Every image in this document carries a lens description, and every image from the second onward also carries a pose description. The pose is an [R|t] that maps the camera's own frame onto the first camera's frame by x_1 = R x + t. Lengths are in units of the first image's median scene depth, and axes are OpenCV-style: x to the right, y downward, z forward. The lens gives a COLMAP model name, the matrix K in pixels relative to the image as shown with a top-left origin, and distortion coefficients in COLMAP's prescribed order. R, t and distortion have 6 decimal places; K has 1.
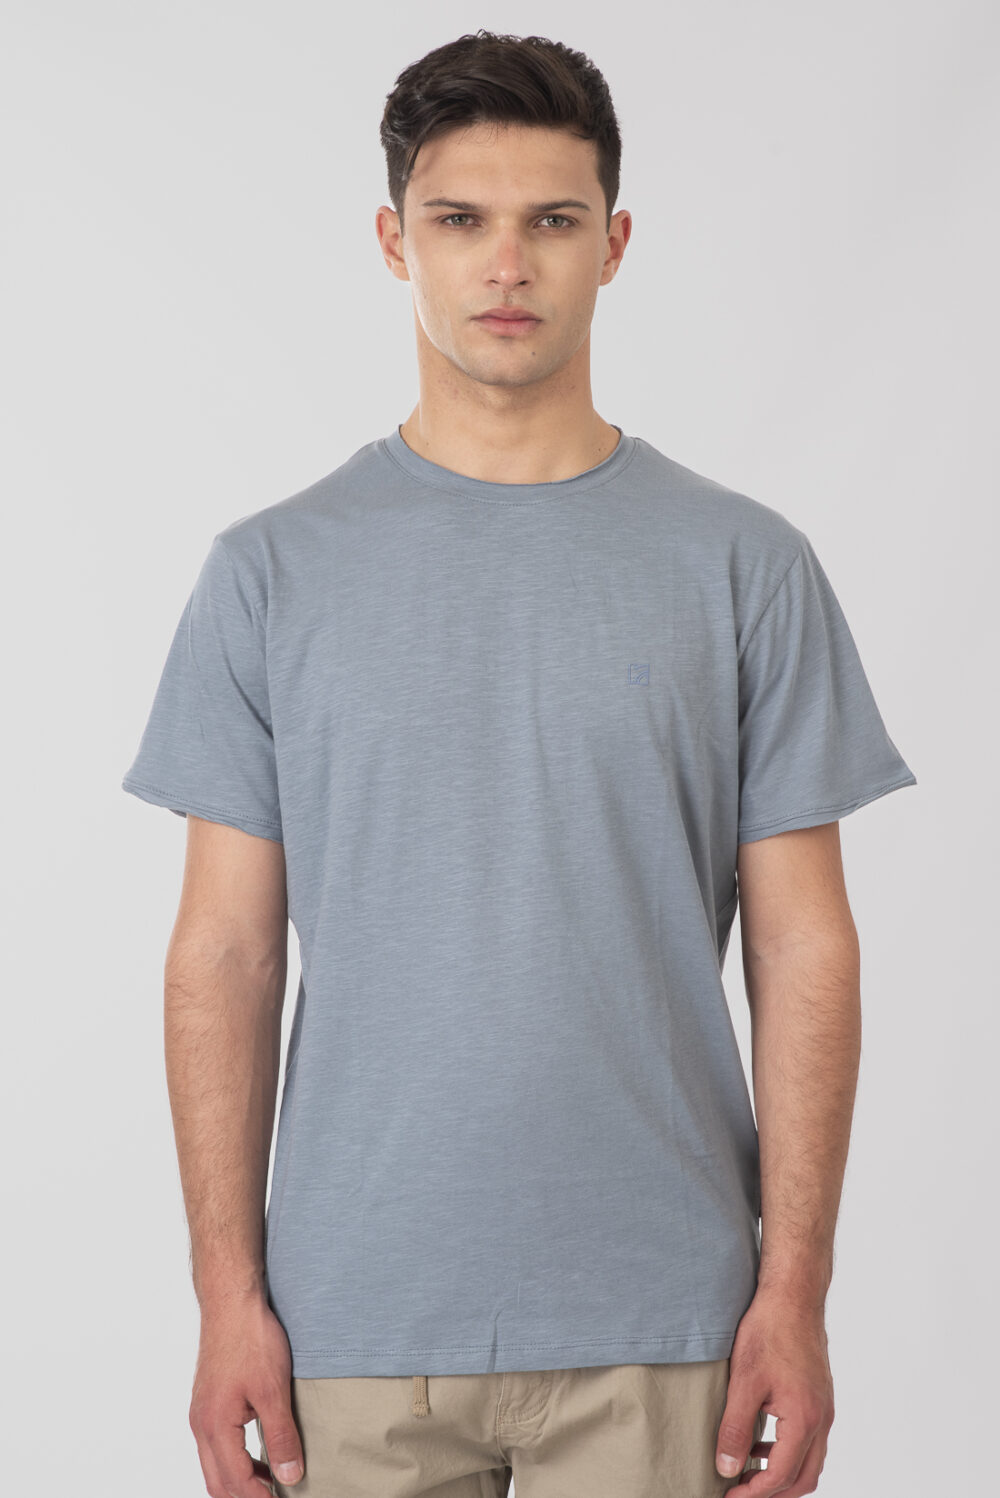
lens RADIAL K [[3082.6, 0, 502.8], [0, 3082.6, 752.2], [0, 0, 1]] dist [0.251867, -5.172909]
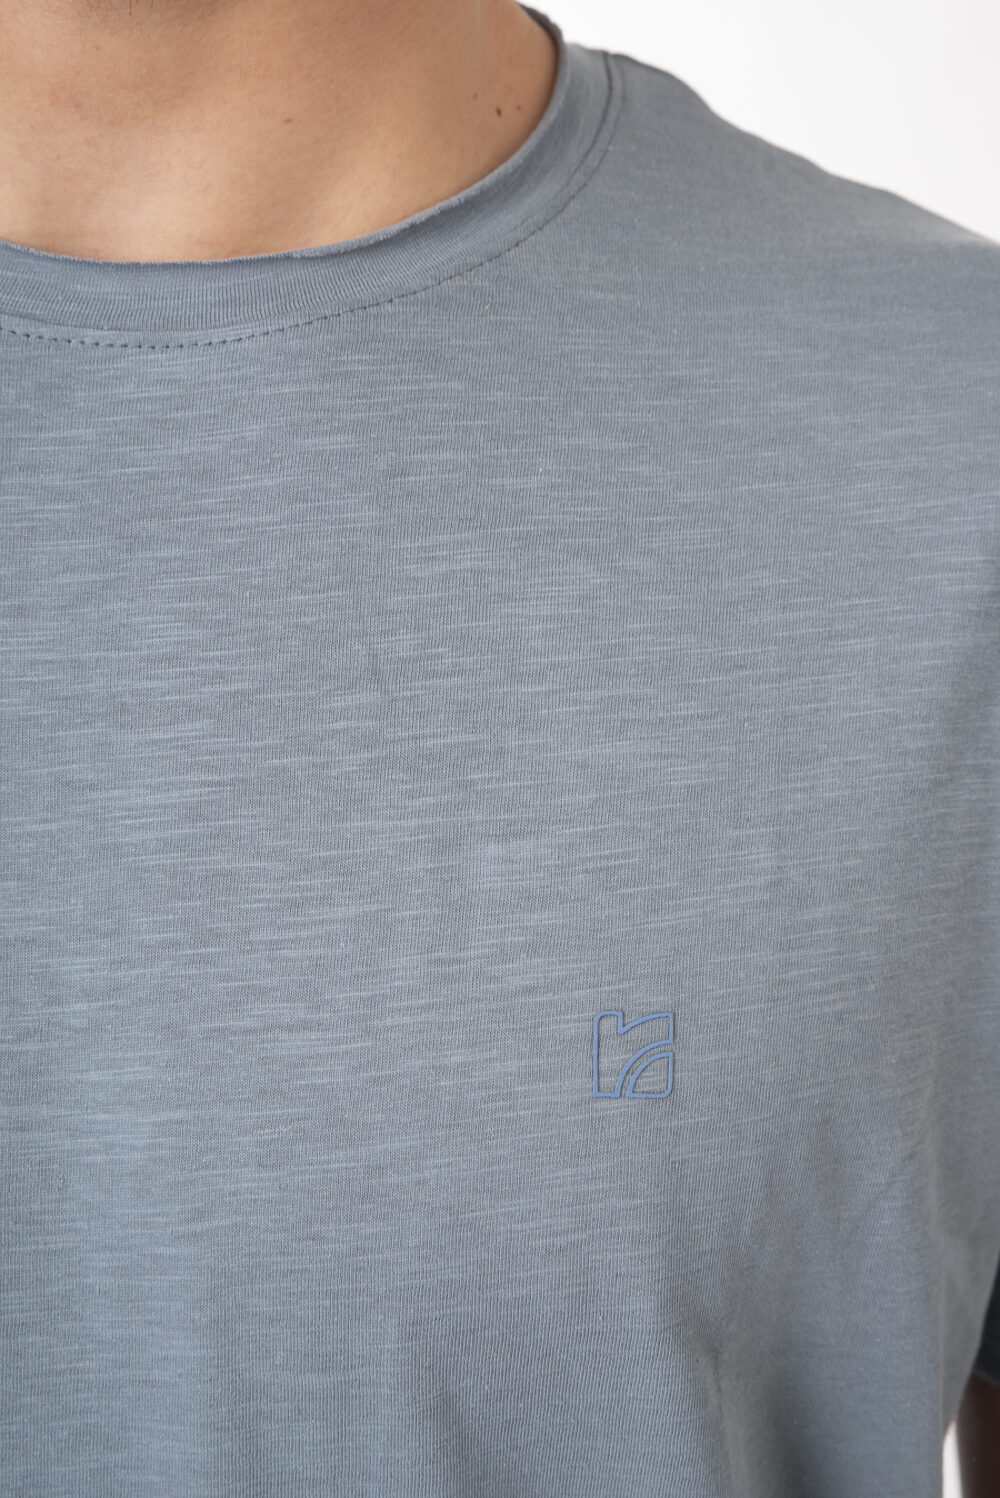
lens RADIAL K [[3082.6, 0, 502.8], [0, 3082.6, 752.2], [0, 0, 1]] dist [0.251867, -5.172909]
pose [[0.999982, 0.005639, 0.001851, 0.032783], [-0.005788, 0.995555, 0.094004, -0.071313], [-0.001313, -0.094013, 0.995570, 0.751276]]
